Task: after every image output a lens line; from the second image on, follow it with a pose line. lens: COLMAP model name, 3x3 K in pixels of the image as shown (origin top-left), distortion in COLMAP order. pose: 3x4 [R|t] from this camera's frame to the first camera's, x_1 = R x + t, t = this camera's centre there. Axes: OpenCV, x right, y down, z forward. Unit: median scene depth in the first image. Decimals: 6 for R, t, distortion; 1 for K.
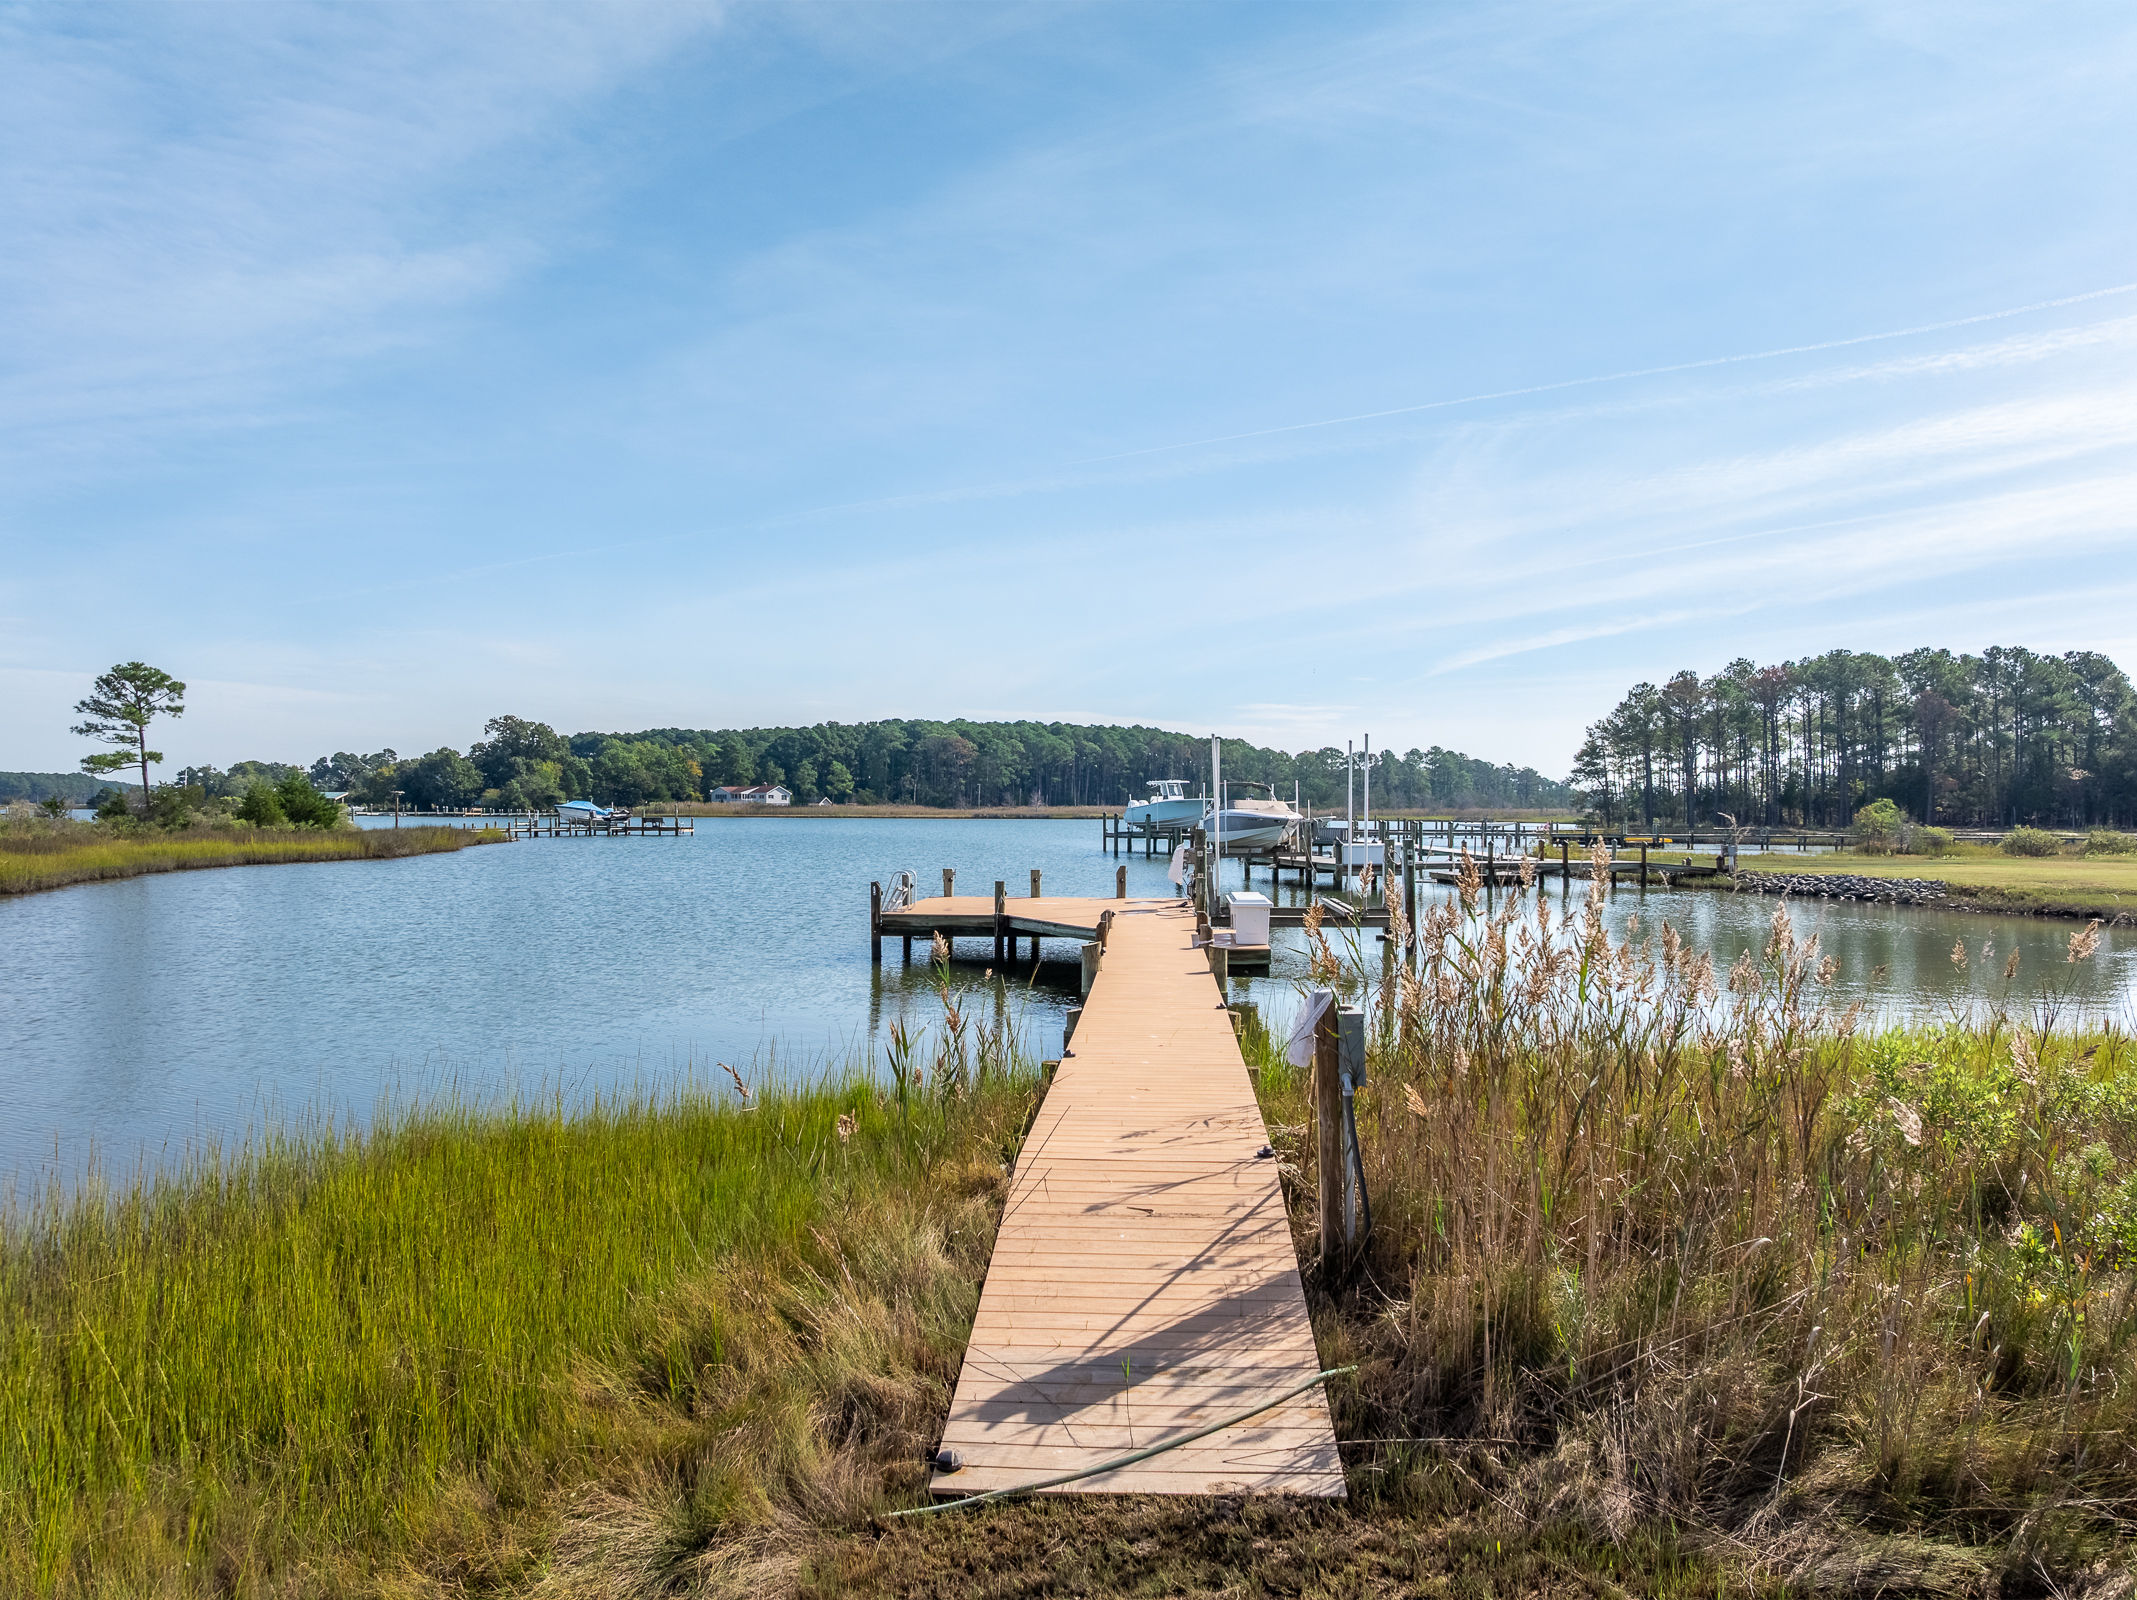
lens RADIAL K [[1508.6, 0, 1078.5], [0, 1508.6, 797.7], [0, 0, 1]] dist [-0.018235, -0.048435]
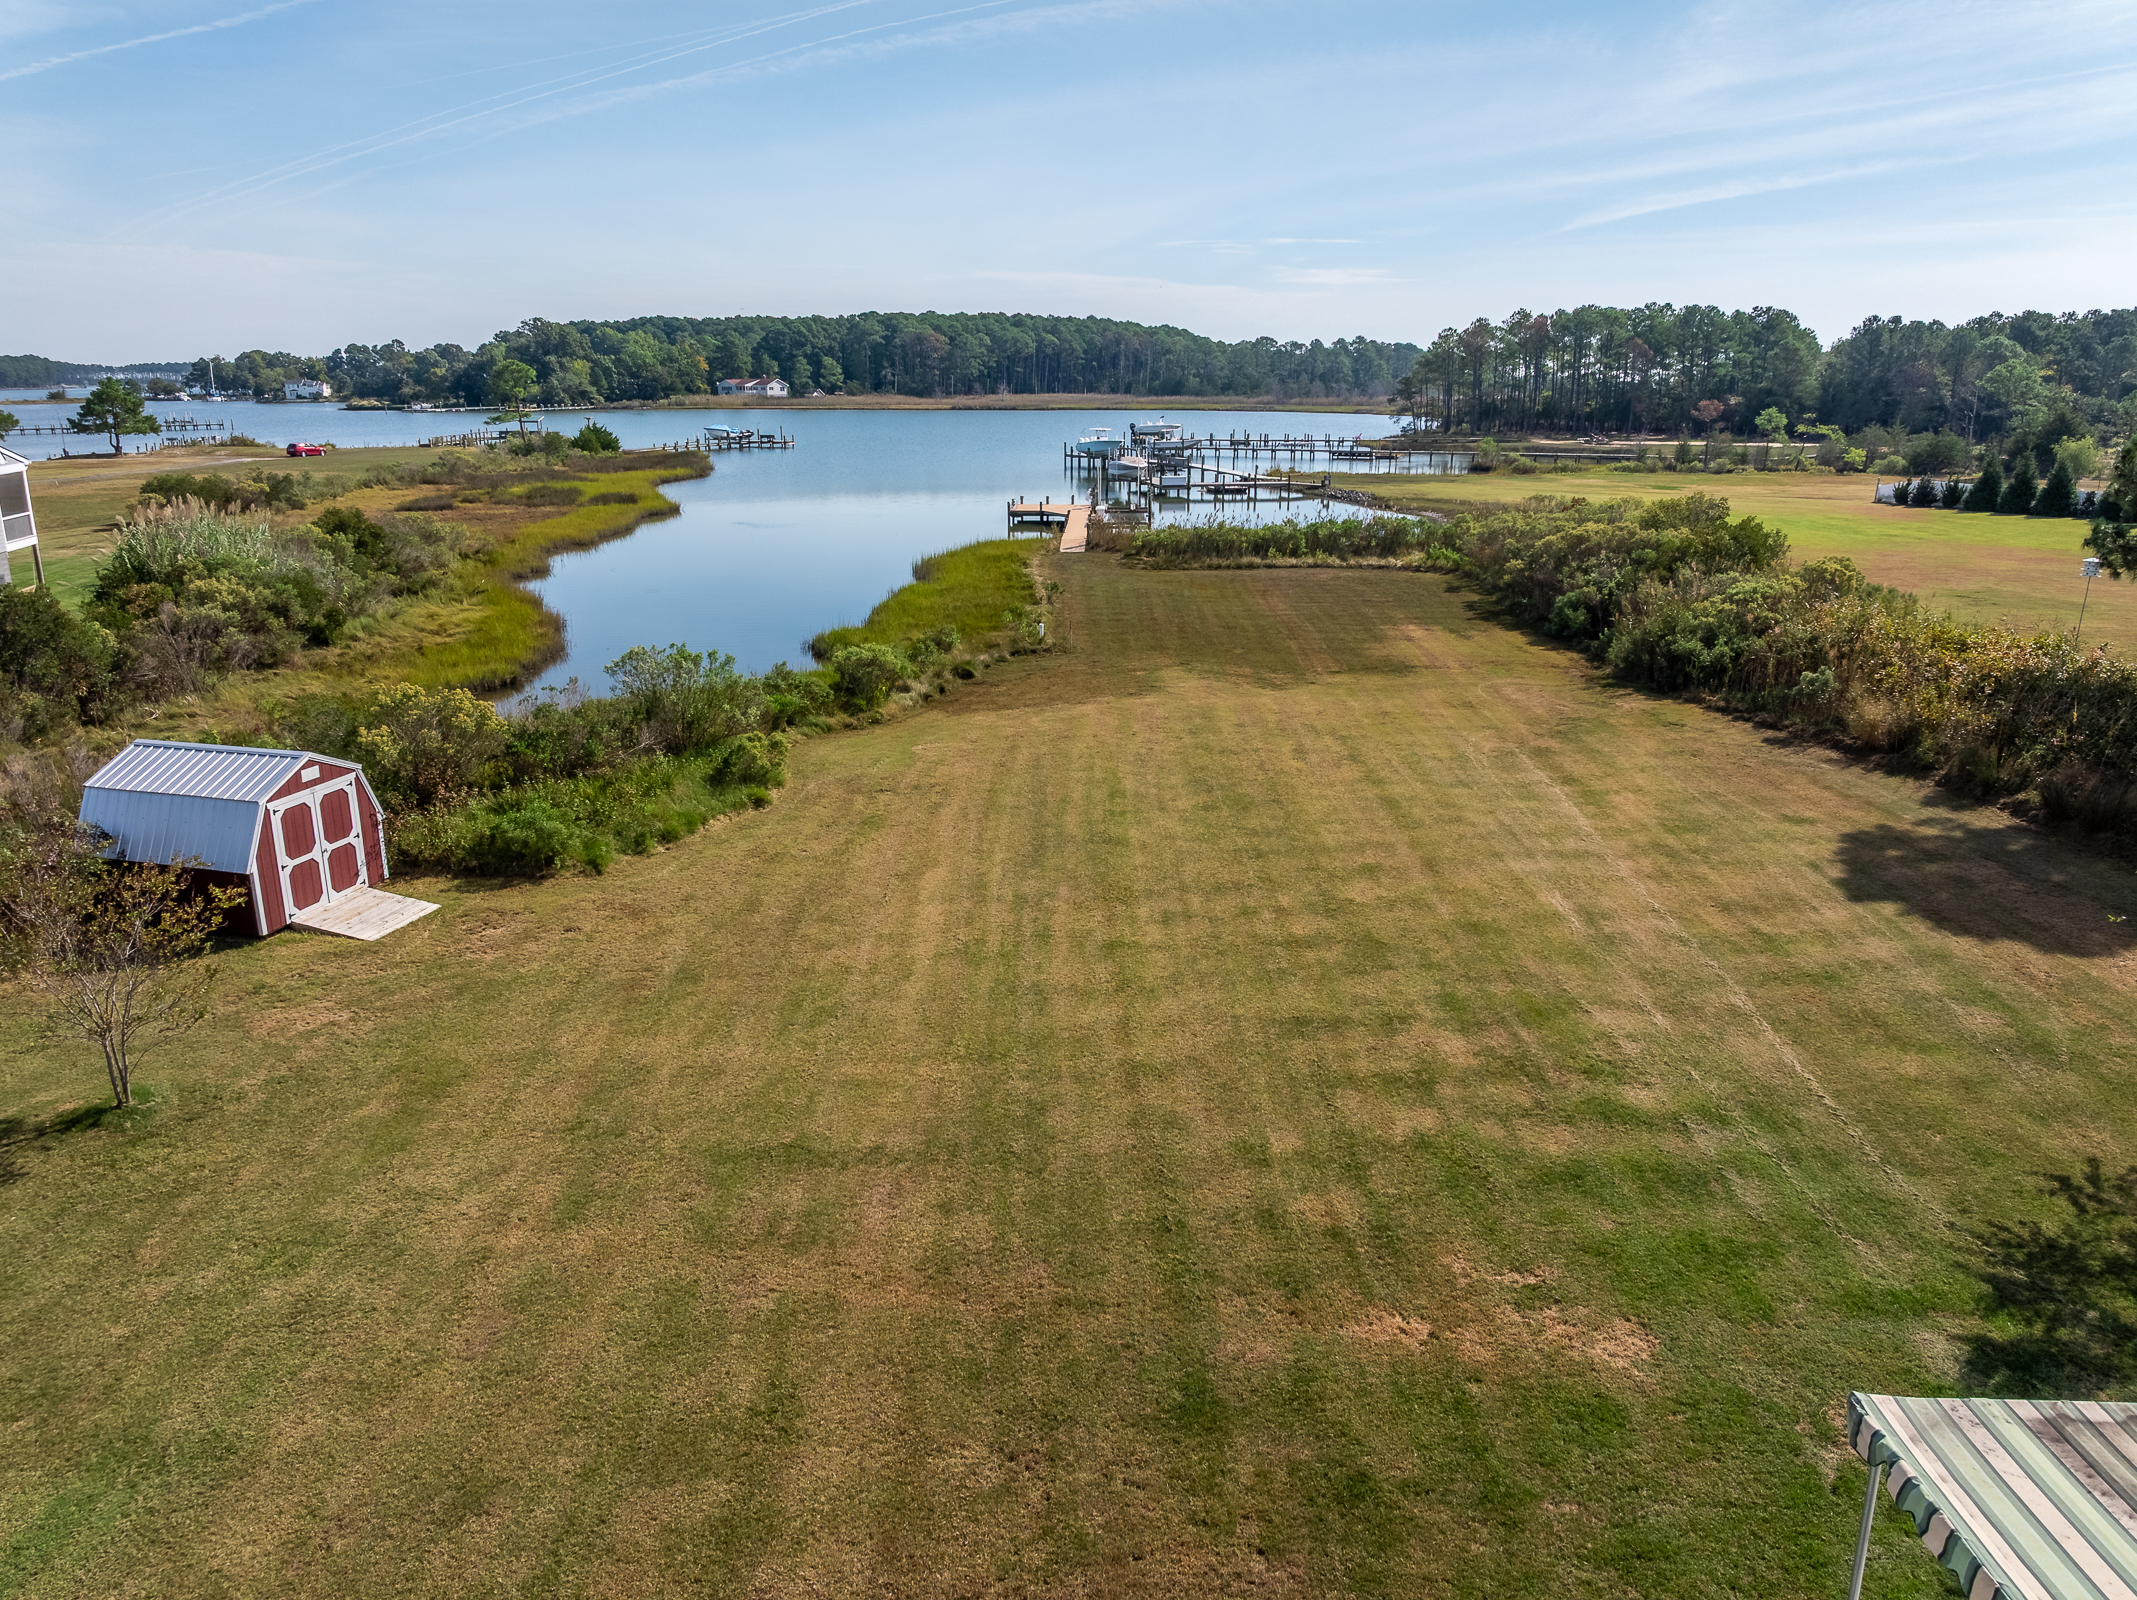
lens RADIAL K [[1508.6, 0, 1078.5], [0, 1508.6, 797.7], [0, 0, 1]] dist [-0.018235, -0.048435]
pose [[0.999588, -0.009298, 0.027151, -0.004501], [0.001402, 0.960752, 0.277404, -0.019090], [-0.028665, -0.277252, 0.960370, -0.193833]]
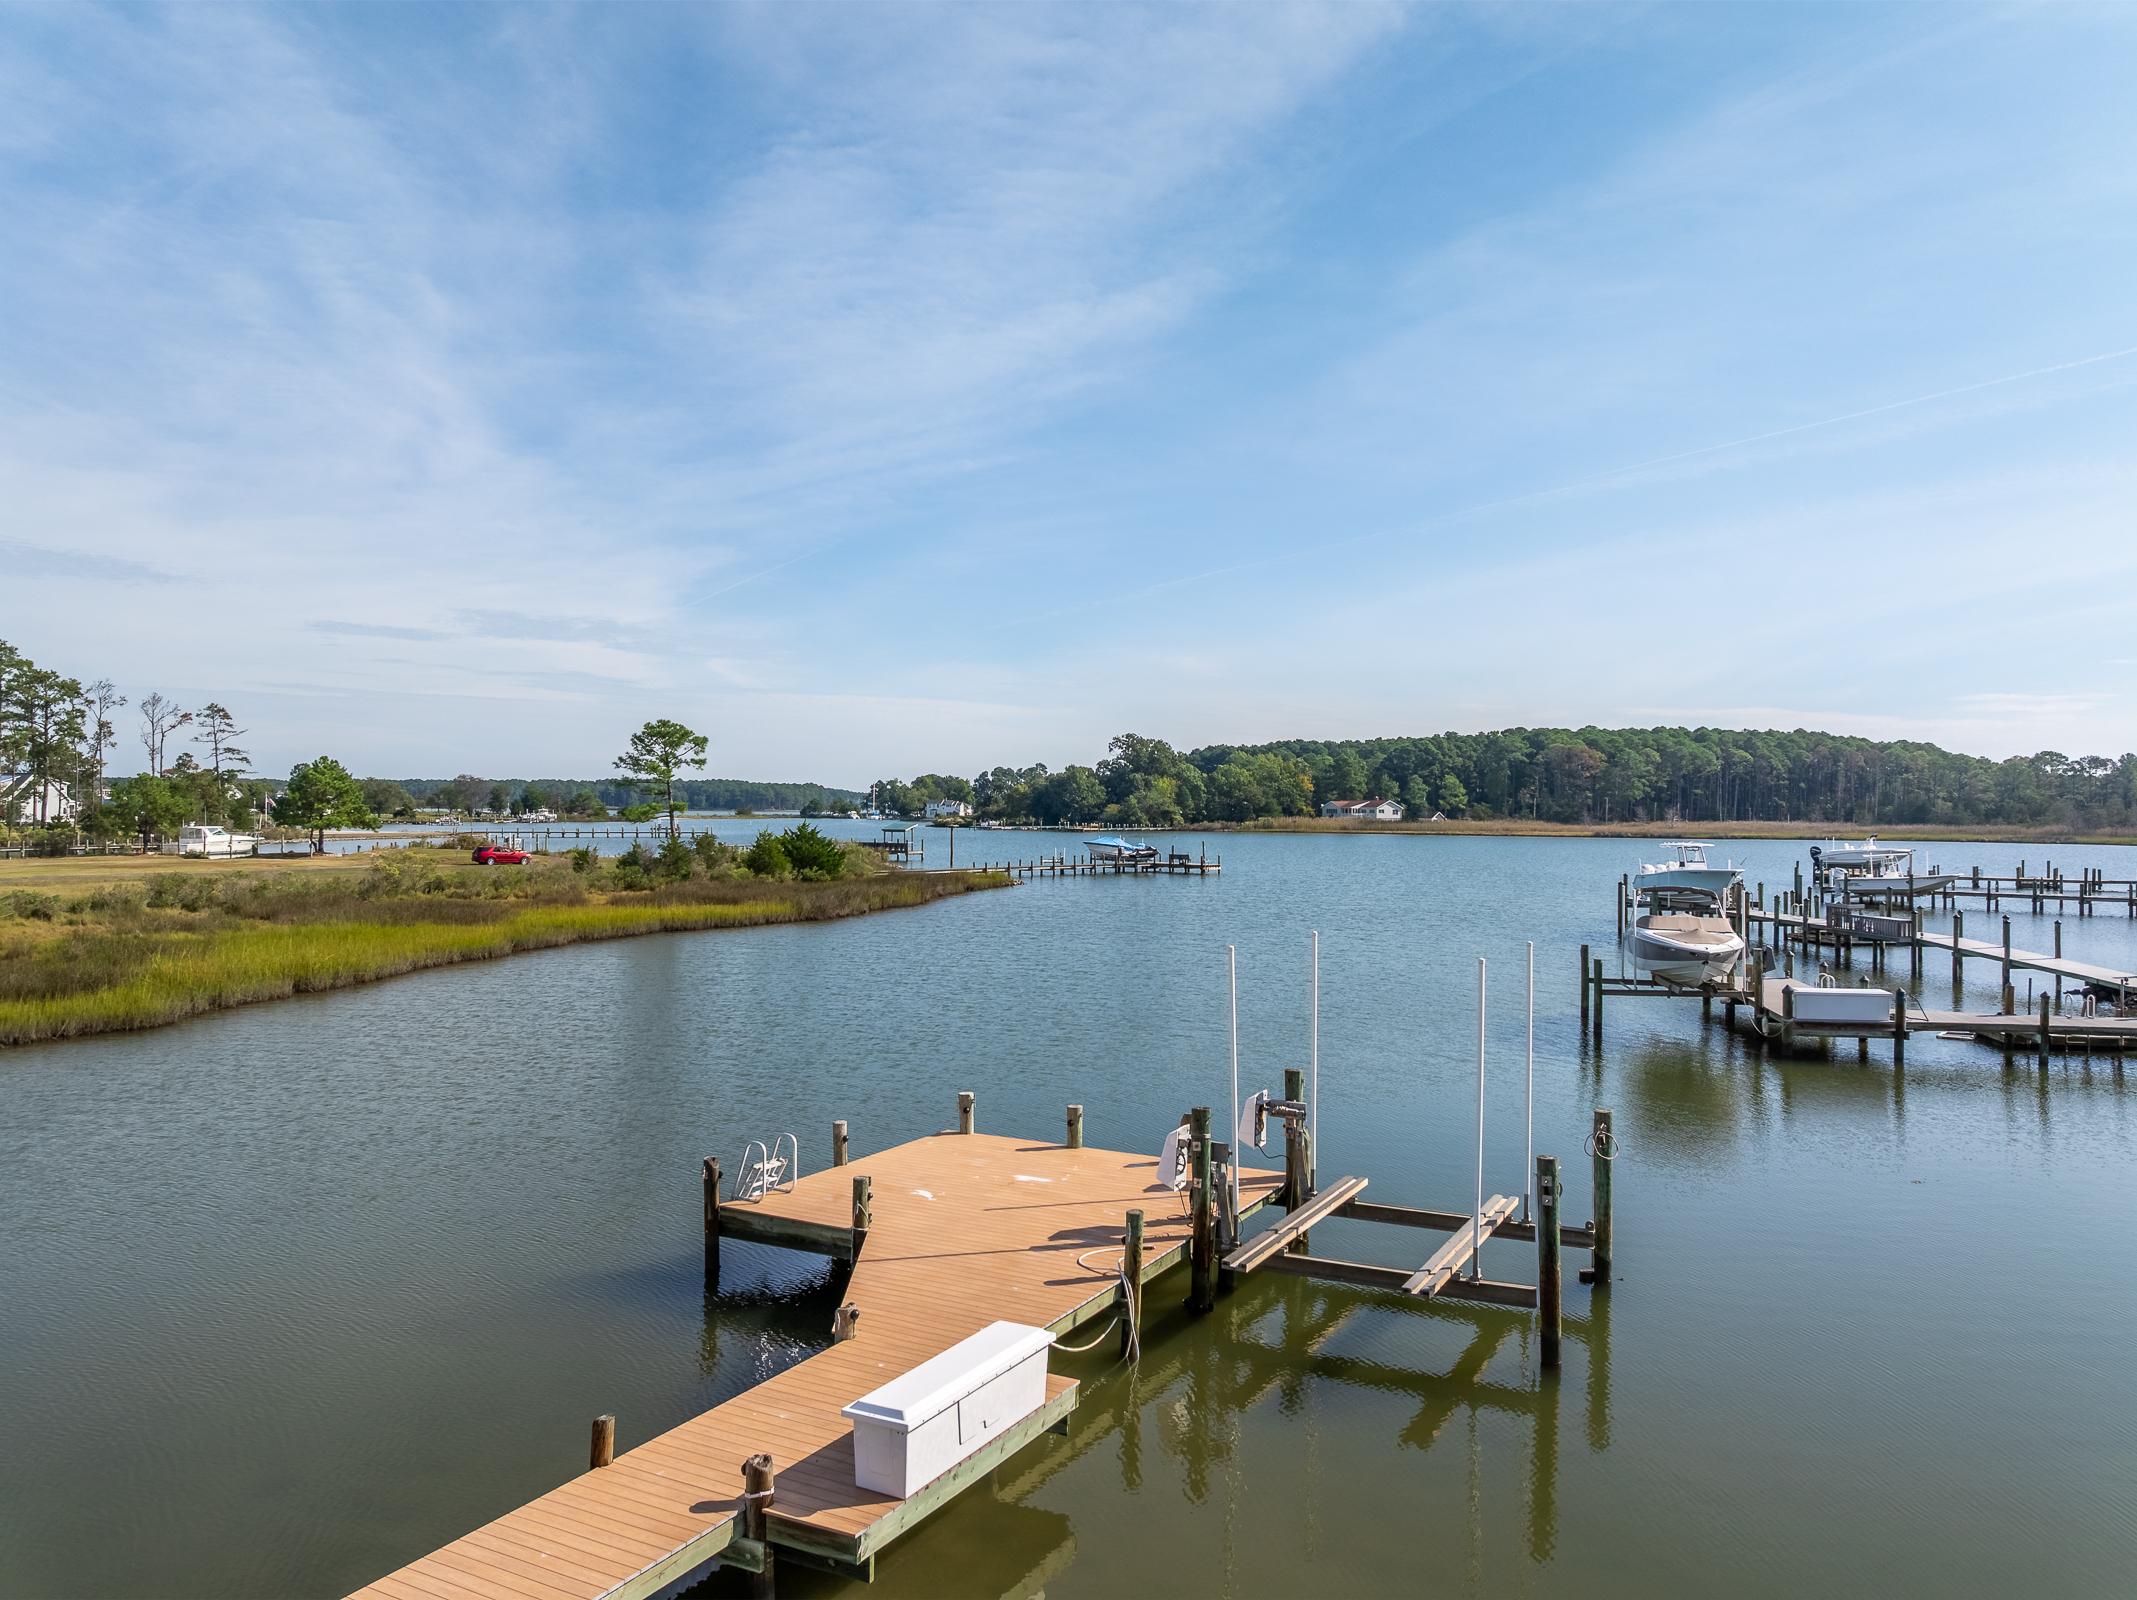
lens RADIAL K [[1508.6, 0, 1078.5], [0, 1508.6, 797.7], [0, 0, 1]] dist [-0.018235, -0.048435]
pose [[0.911029, -0.001476, -0.412340, 0.020139], [0.000422, 0.999996, -0.002648, -0.007162], [0.412343, 0.002239, 0.911026, 0.029436]]
